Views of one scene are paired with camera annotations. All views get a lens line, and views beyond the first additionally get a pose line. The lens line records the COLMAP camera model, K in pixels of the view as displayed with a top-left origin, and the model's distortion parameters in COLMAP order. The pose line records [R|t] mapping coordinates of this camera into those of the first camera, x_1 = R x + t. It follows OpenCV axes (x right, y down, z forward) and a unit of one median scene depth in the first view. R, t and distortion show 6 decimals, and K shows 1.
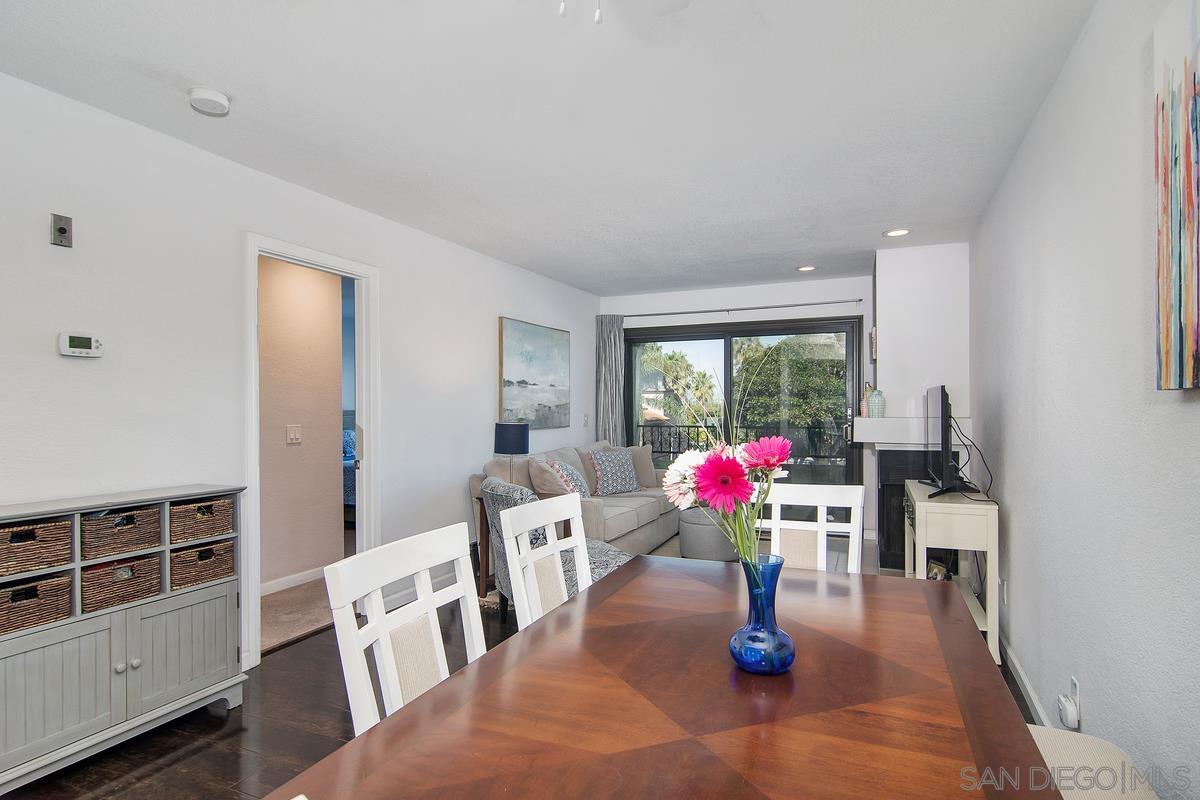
lens RADIAL K [[647.7, 0, 600.0], [0, 647.7, 400.0], [0, 0, 1]] dist [0.001161, 0.000154]
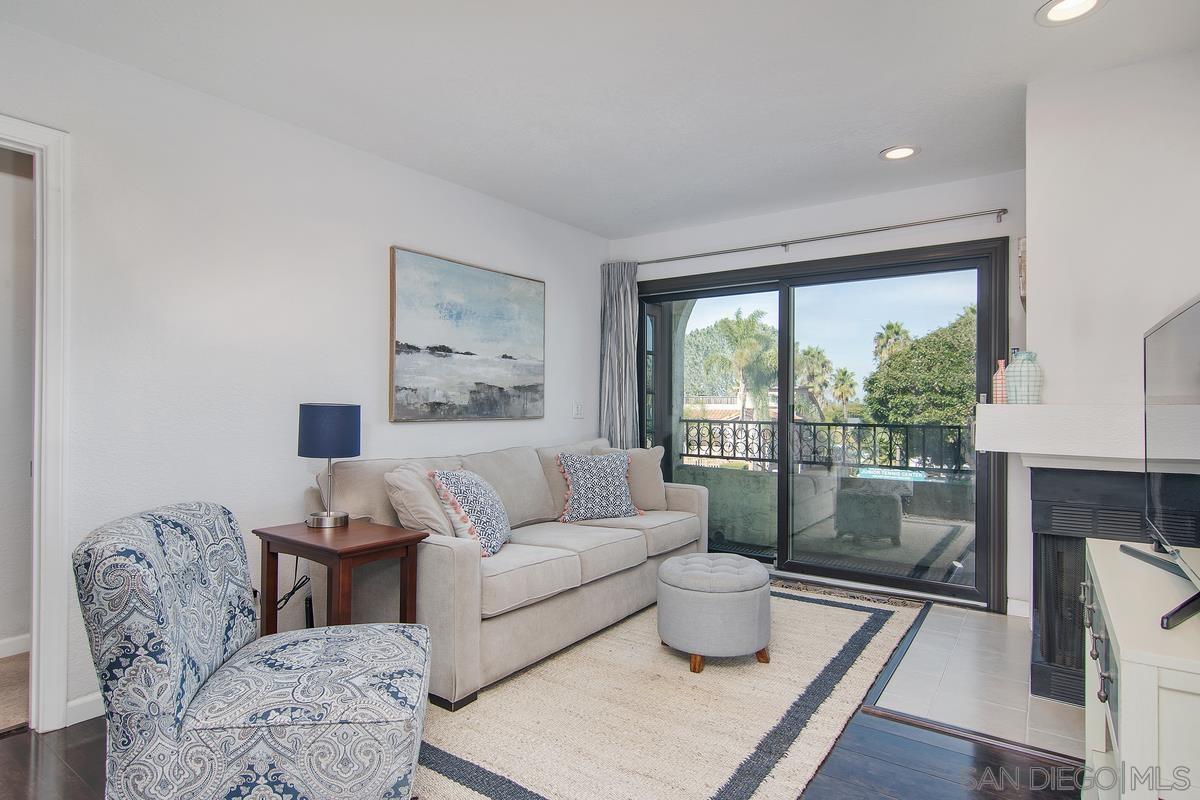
lens RADIAL K [[647.7, 0, 600.0], [0, 647.7, 400.0], [0, 0, 1]] dist [0.001161, 0.000154]
pose [[0.978692, 0.008062, -0.205175, 0.170270], [-0.007610, 0.999967, 0.002992, 0.021115], [0.205192, -0.001367, 0.978721, 0.359734]]
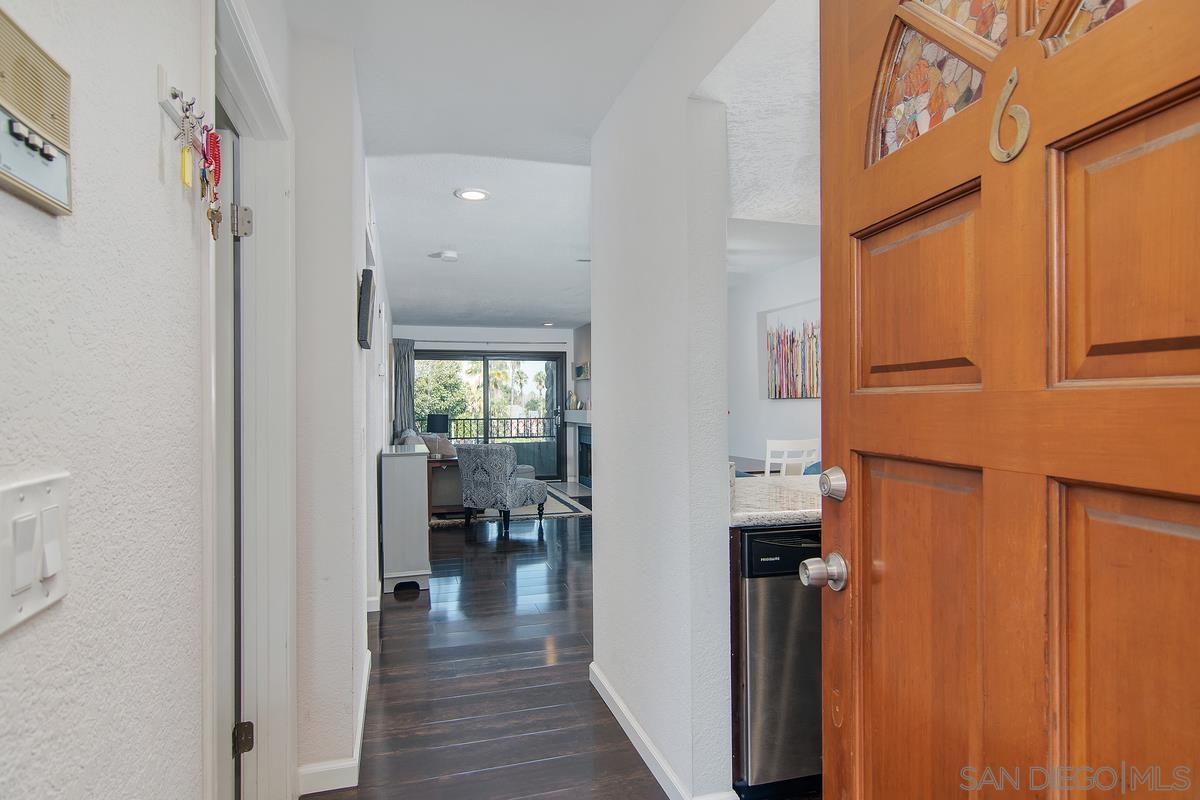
lens RADIAL K [[640.9, 0, 574.4], [0, 640.9, 401.2], [0, 0, 1]] dist [0.055938, 0.000421]
pose [[0.789770, 0.003521, 0.613393, -0.651553], [-0.003403, 0.999993, -0.001359, 0.003222], [-0.613394, -0.001014, 0.789777, -0.373563]]
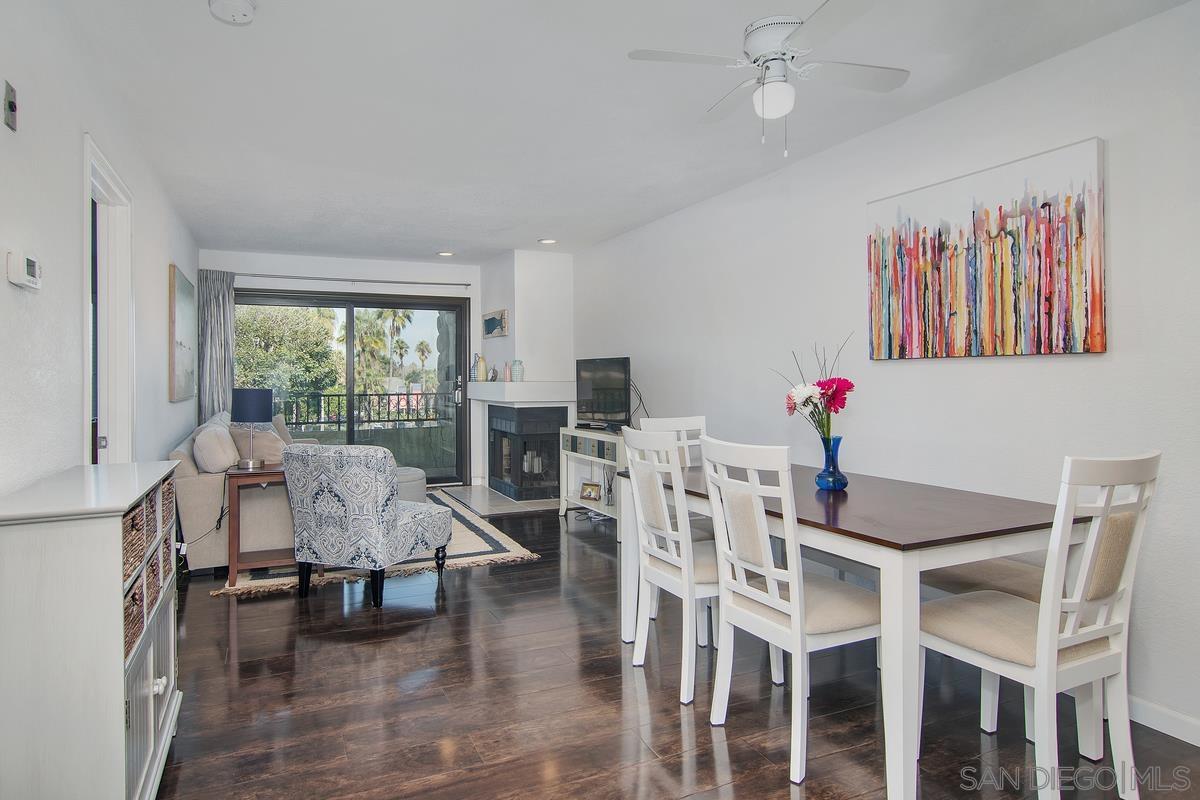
lens RADIAL K [[674.3, 0, 560.2], [0, 674.3, 376.1], [0, 0, 1]] dist [0.000682, 0.000208]
pose [[0.690027, 0.002340, 0.723780, -0.396118], [-0.005215, 0.999985, 0.001739, 0.011046], [-0.723765, -0.004975, 0.690029, 0.026926]]
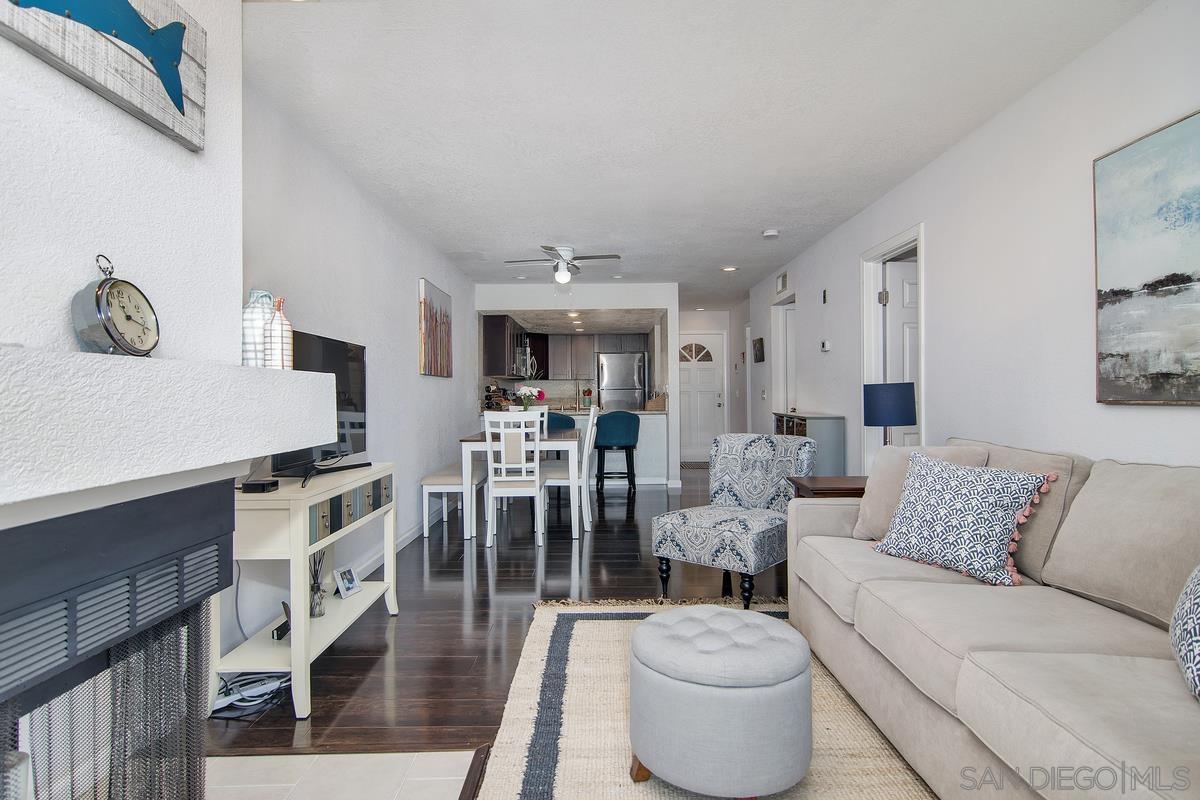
lens RADIAL K [[651.4, 0, 588.3], [0, 651.4, 394.1], [0, 0, 1]] dist [0.001238, 0.000659]
pose [[-0.921414, 0.013530, -0.388346, 0.340196], [0.018160, 0.999801, -0.008255, 0.035809], [0.388157, -0.014658, -0.921477, 1.164453]]
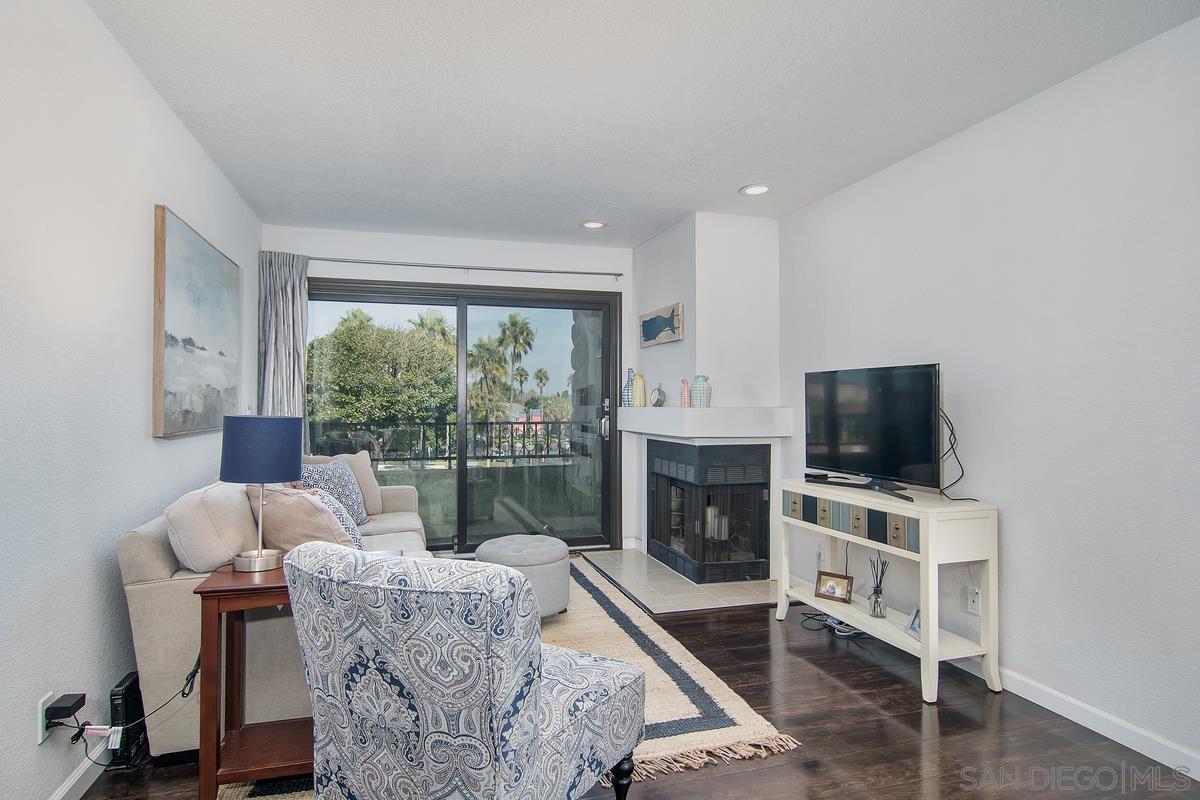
lens RADIAL K [[651.4, 0, 588.3], [0, 651.4, 394.1], [0, 0, 1]] dist [0.001238, 0.000659]
pose [[0.776996, 0.013572, 0.629360, -0.190126], [-0.009039, 0.999905, -0.010405, 0.016796], [-0.629441, 0.002396, 0.777045, 0.364043]]
